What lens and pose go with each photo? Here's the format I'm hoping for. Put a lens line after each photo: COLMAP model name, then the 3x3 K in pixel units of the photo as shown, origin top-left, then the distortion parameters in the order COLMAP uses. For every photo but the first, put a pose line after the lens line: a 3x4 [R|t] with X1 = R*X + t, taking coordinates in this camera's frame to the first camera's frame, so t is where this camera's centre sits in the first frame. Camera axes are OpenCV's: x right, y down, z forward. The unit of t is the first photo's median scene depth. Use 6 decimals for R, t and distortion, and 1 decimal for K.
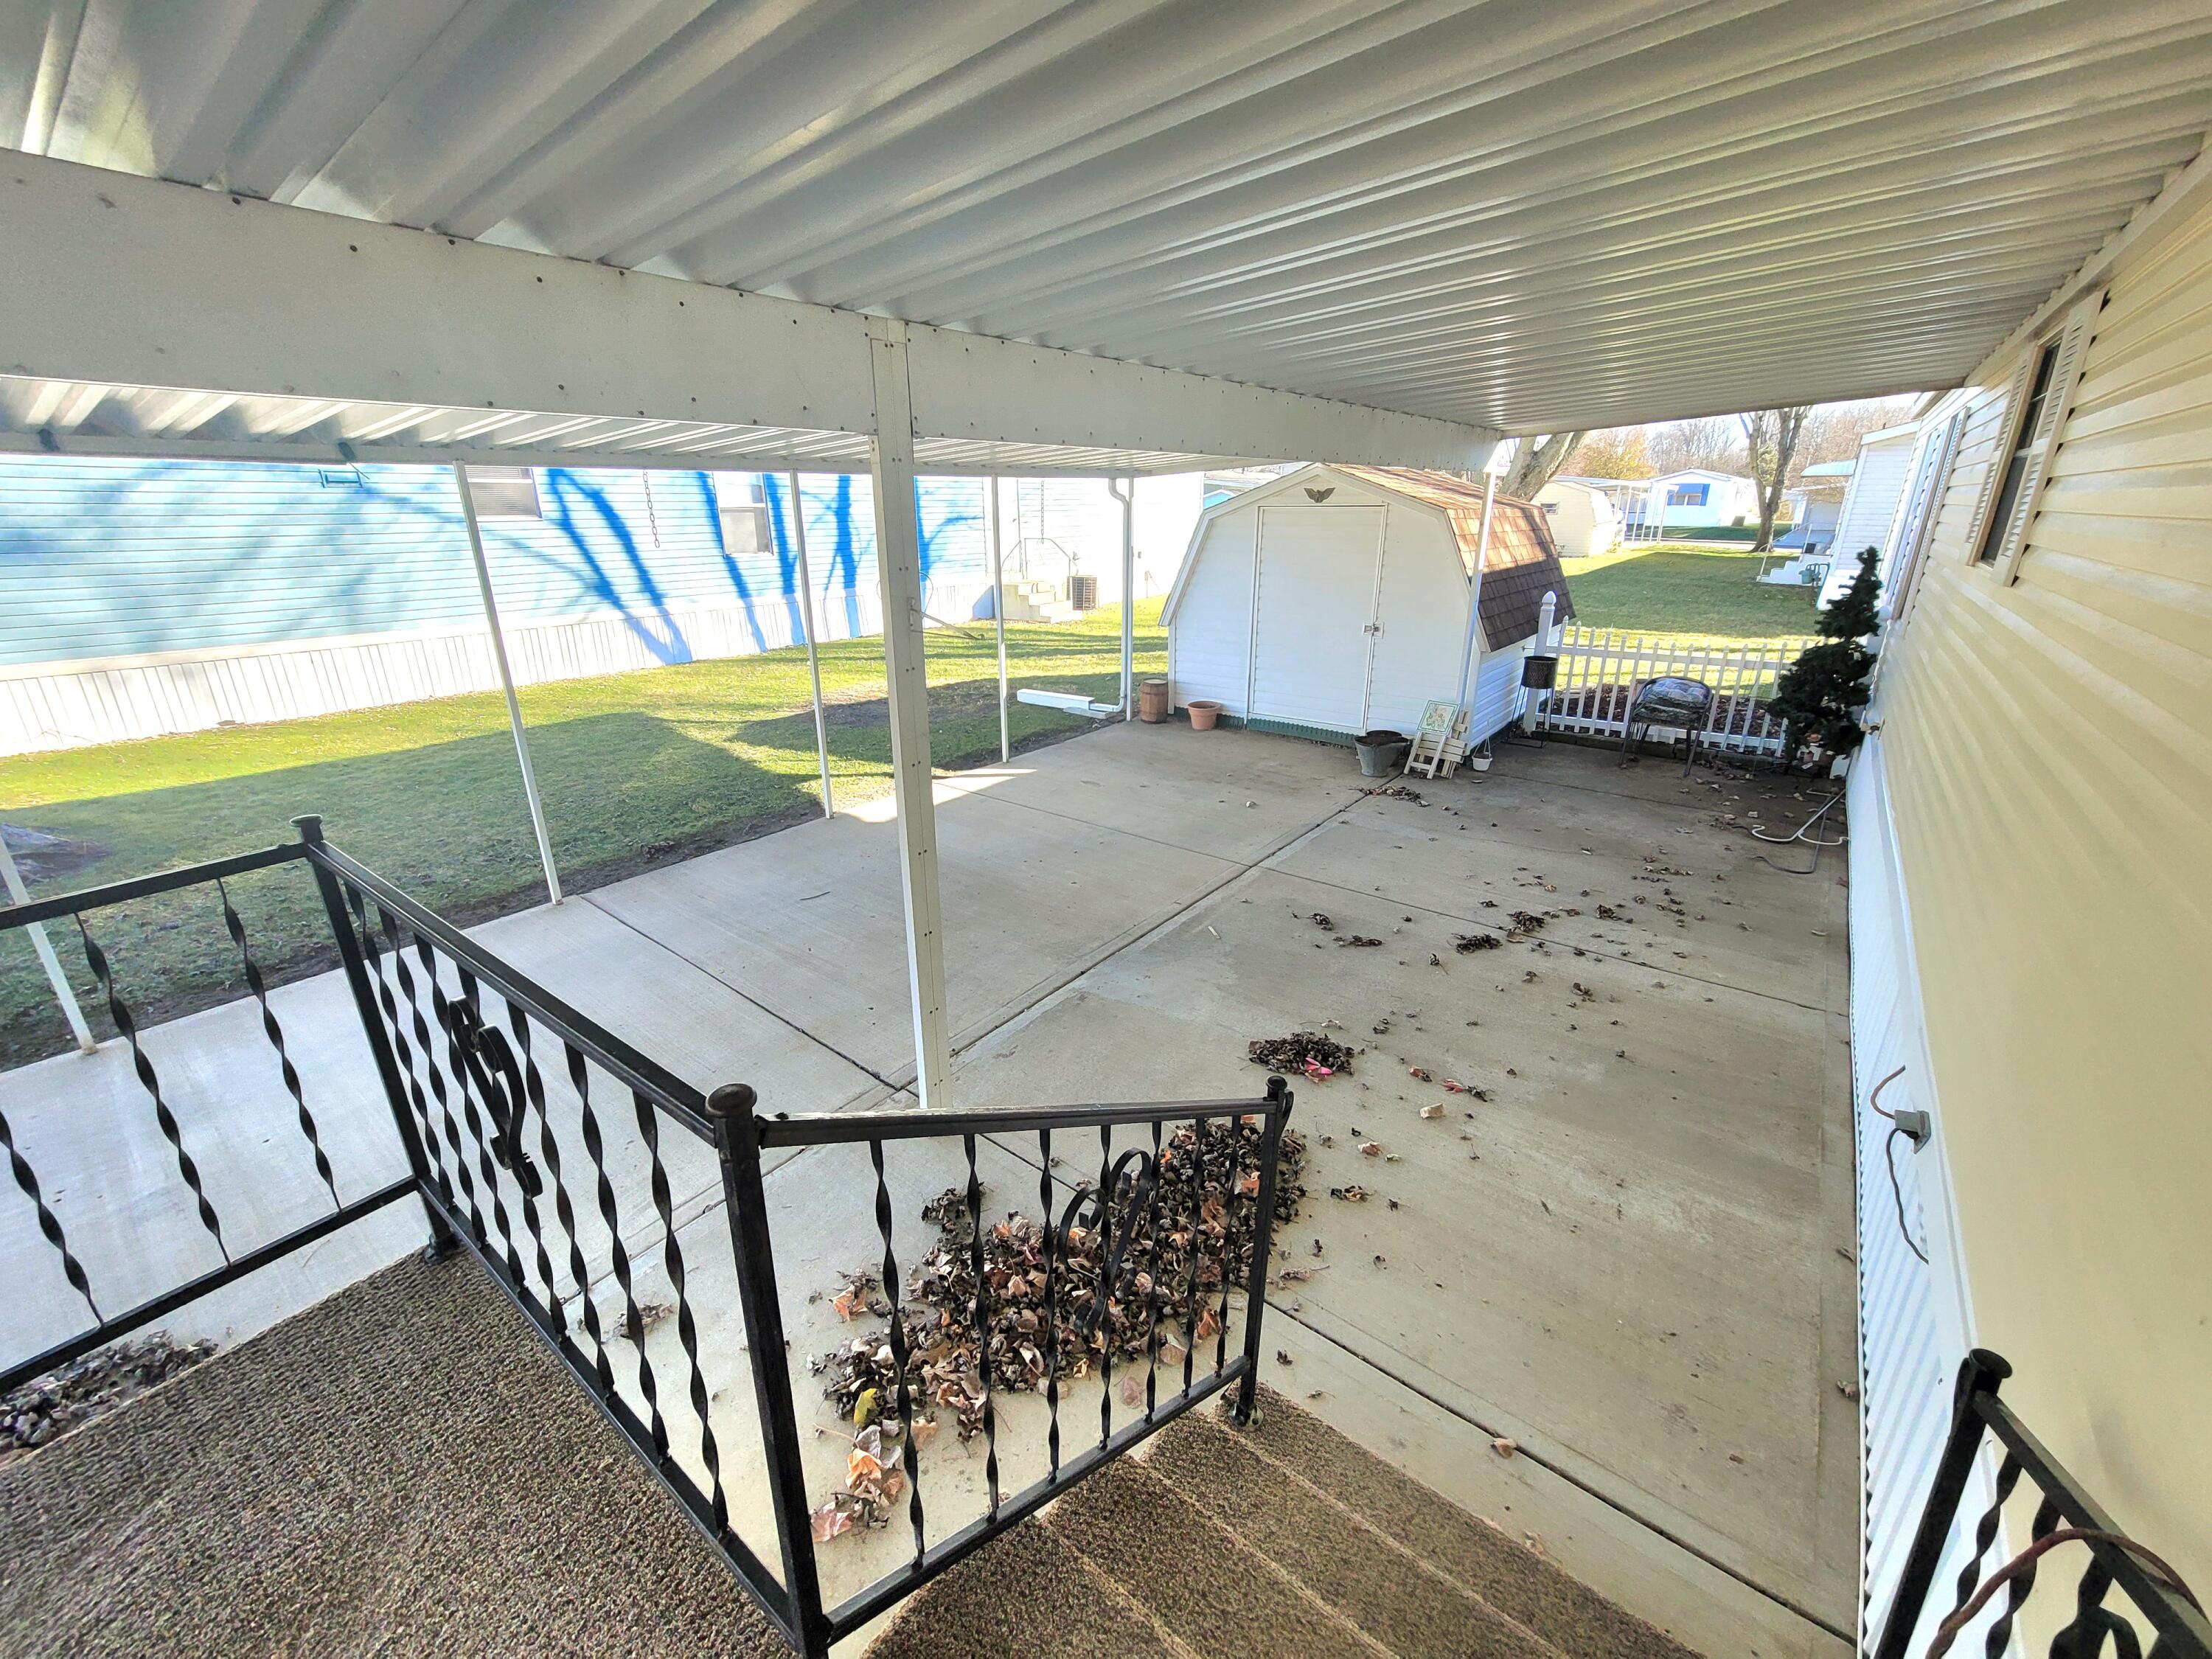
lens RADIAL K [[893.3, 0, 1088.9], [0, 893.3, 827.5], [0, 0, 1]] dist [-0.003657, 0.000225]
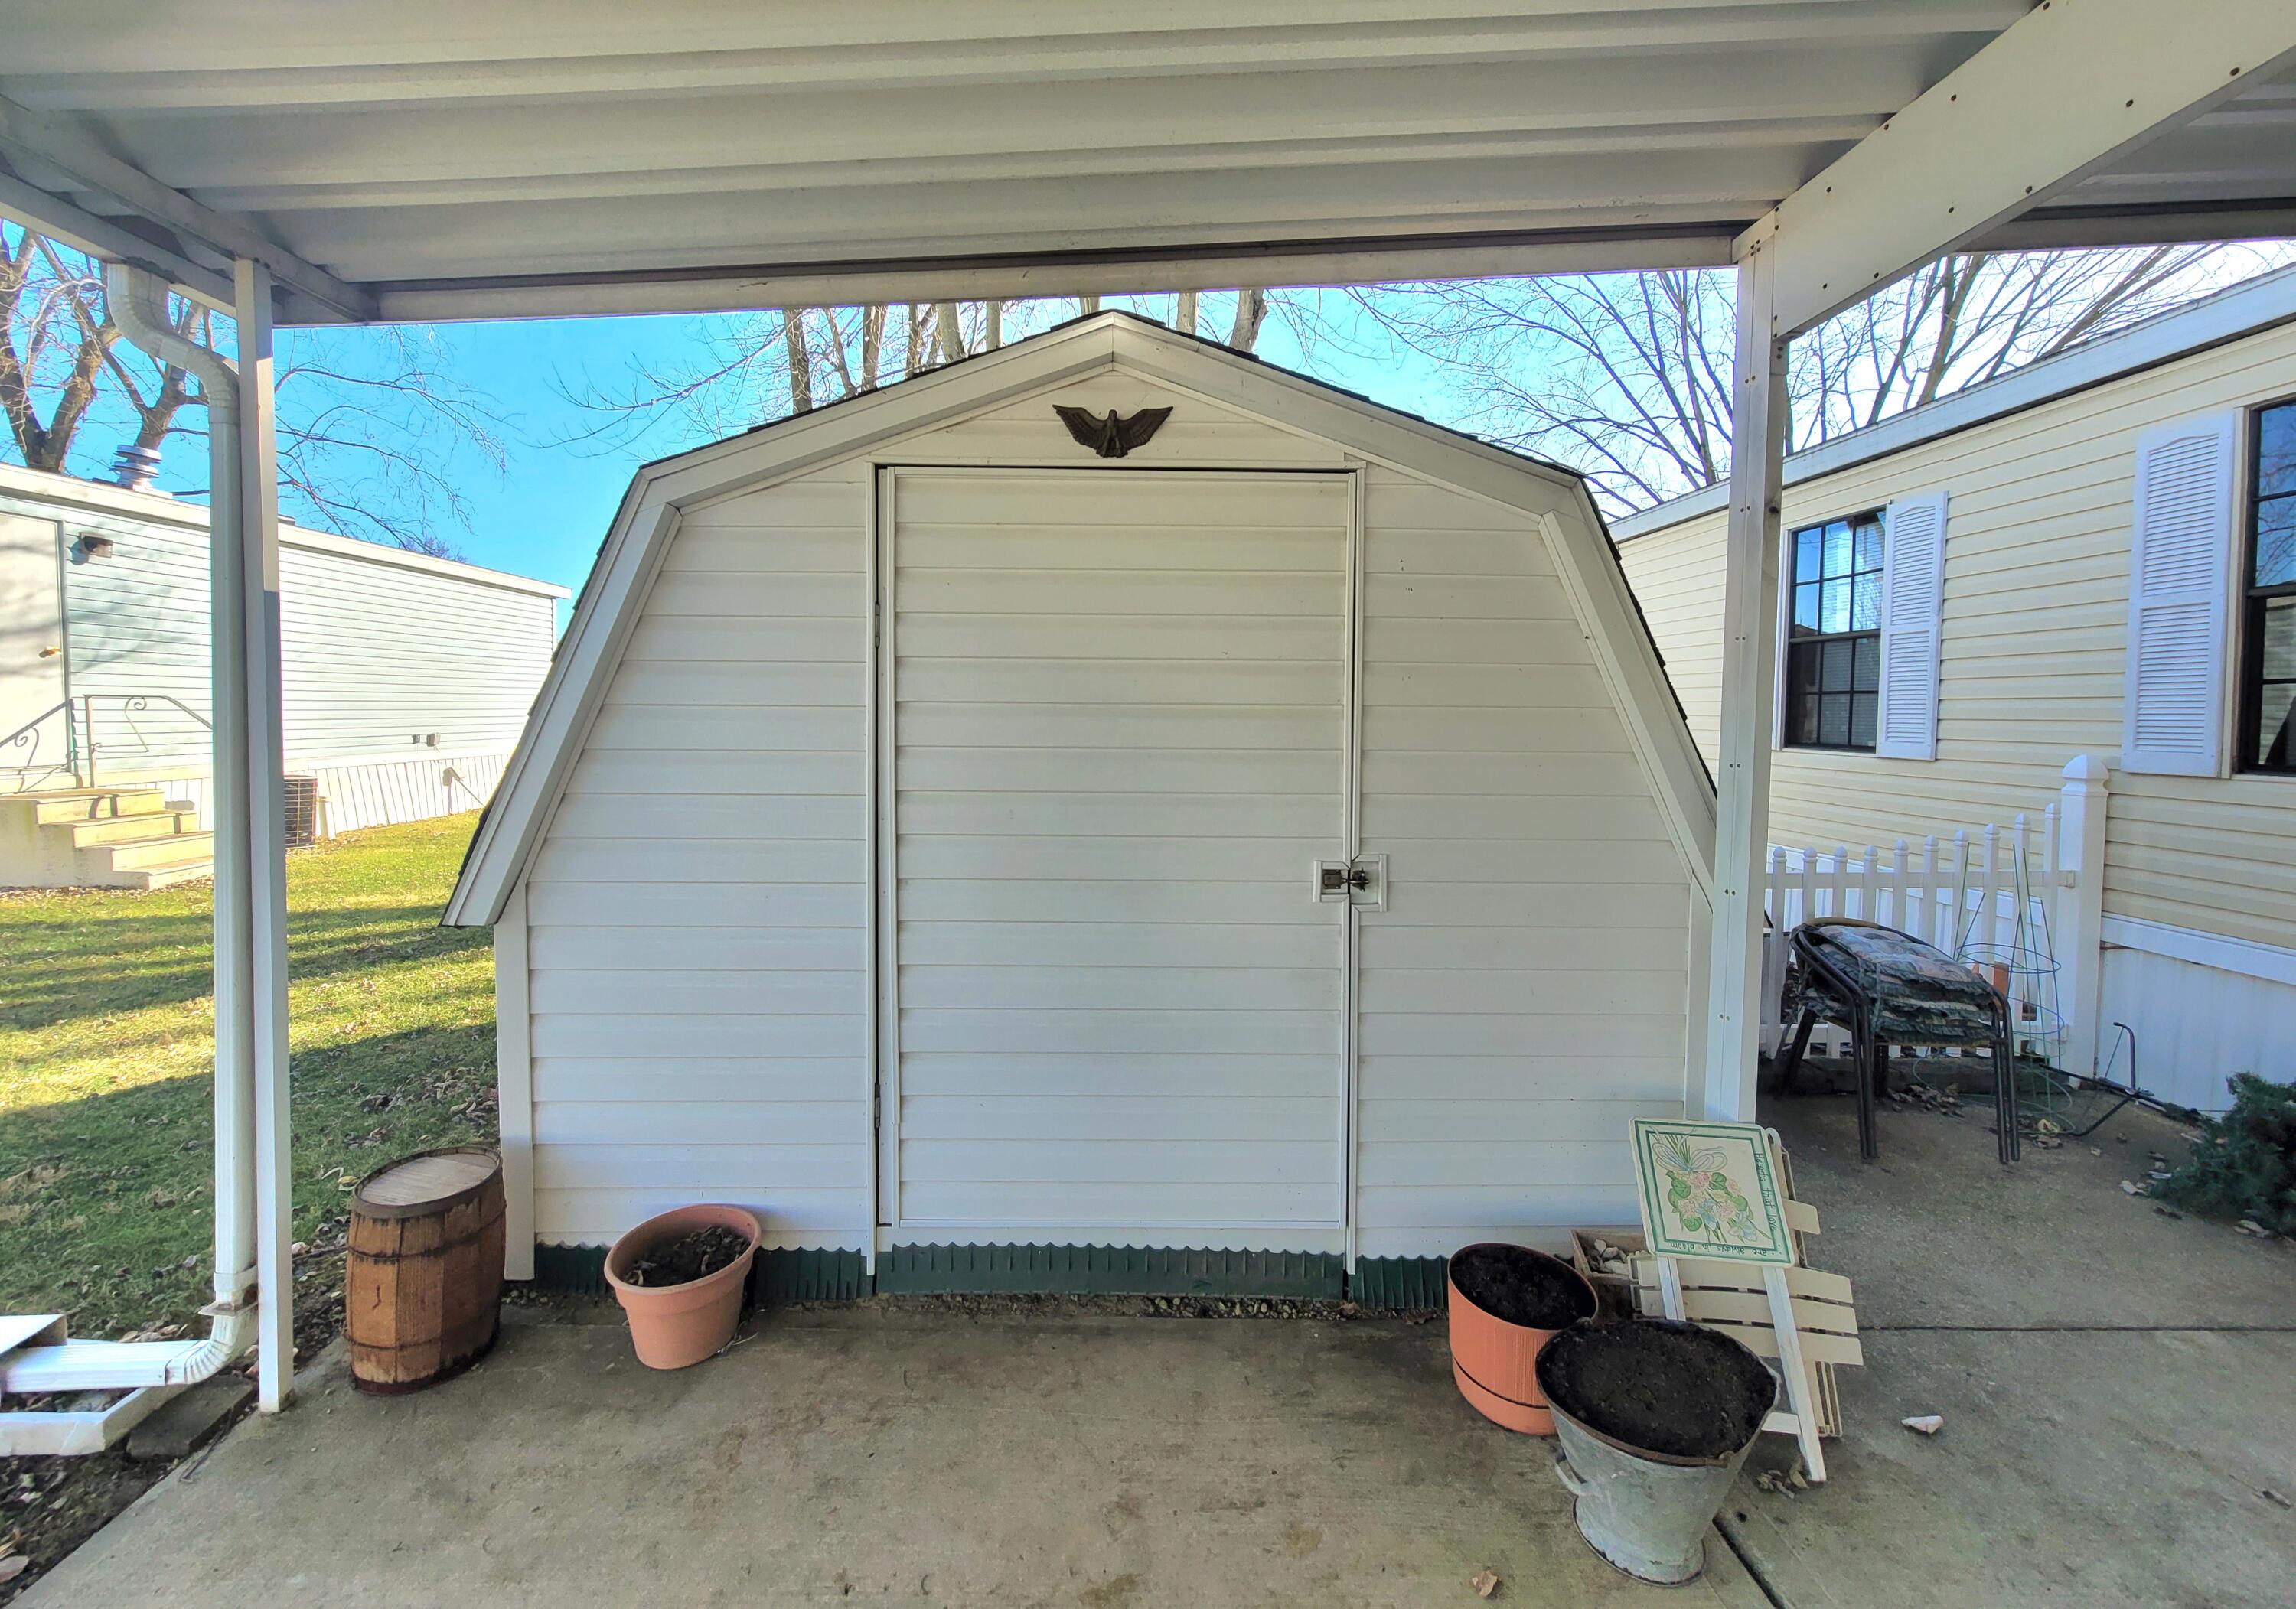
lens RADIAL K [[956.1, 0, 1144.6], [0, 956.1, 754.1], [0, 0, 1]] dist [0.001416, 0.000246]
pose [[0.771491, -0.013252, 0.636102, 0.063424], [0.200185, 0.954062, -0.222916, -0.181120], [-0.603926, 0.299316, 0.738704, 0.705315]]
